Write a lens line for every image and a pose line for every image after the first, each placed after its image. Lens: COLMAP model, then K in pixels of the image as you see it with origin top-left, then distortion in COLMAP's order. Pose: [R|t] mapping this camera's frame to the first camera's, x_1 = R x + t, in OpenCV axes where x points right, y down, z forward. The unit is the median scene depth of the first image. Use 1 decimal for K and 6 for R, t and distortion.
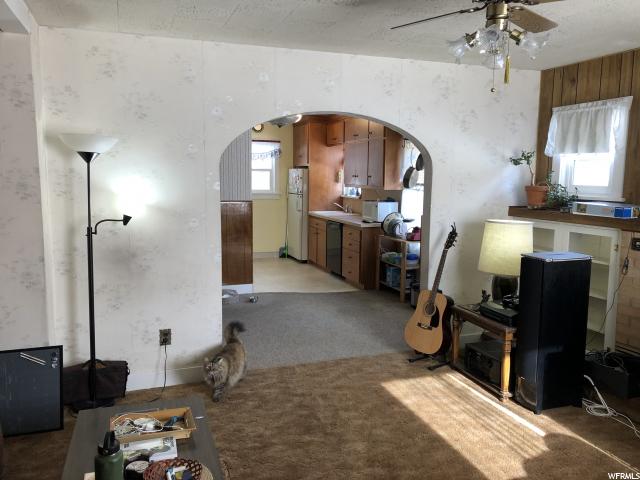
lens RADIAL K [[524.4, 0, 322.8], [0, 524.4, 236.8], [0, 0, 1]] dist [0.025587, -0.005942]
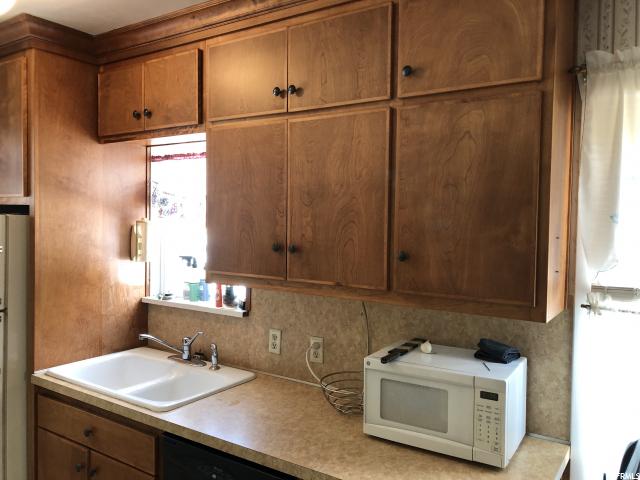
lens RADIAL K [[519.6, 0, 319.2], [0, 519.6, 231.3], [0, 0, 1]] dist [0.008362, -0.001515]
pose [[0.807066, -0.014119, 0.590293, -0.080900], [0.064218, 0.995883, -0.063981, -0.116163], [-0.586959, 0.089544, 0.804650, 0.855027]]
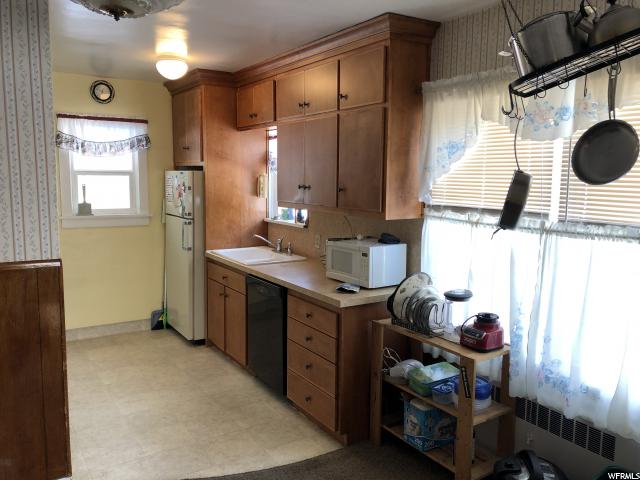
lens RADIAL K [[524.4, 0, 322.8], [0, 524.4, 236.8], [0, 0, 1]] dist [0.025587, -0.005942]
pose [[0.975836, -0.024694, 0.217106, -0.032548], [0.024575, 0.999693, 0.003249, -0.075821], [-0.217120, 0.002165, 0.976143, 0.556649]]
